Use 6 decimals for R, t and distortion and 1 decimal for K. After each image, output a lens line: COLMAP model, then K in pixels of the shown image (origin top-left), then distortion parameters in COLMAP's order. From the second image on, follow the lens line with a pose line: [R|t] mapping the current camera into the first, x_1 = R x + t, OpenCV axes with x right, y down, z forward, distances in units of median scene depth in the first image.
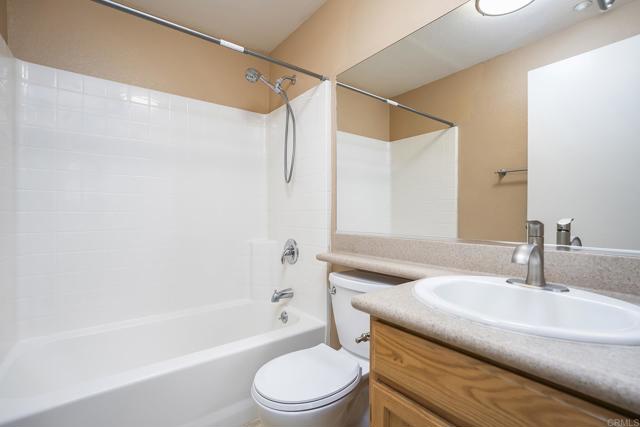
lens RADIAL K [[299.1, 0, 320.1], [0, 299.1, 211.5], [0, 0, 1]] dist [-0.021819, 0.002649]
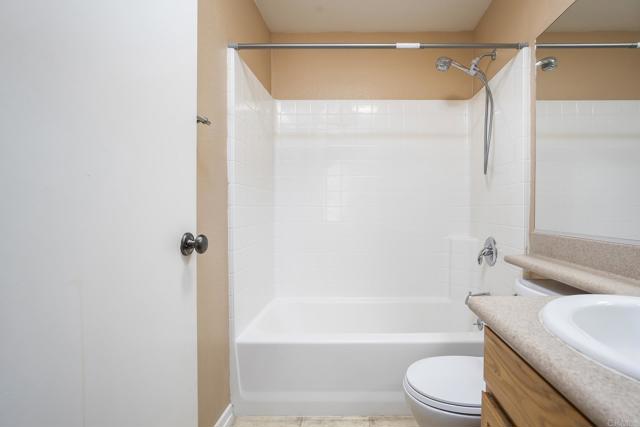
lens RADIAL K [[314.9, 0, 337.6], [0, 314.9, 210.2], [0, 0, 1]] dist [-0.010554, 0.004599]
pose [[0.778920, 0.003901, -0.627112, 0.164874], [0.002375, 0.999955, 0.009171, 0.002112], [0.627119, -0.008633, 0.778875, -0.007235]]
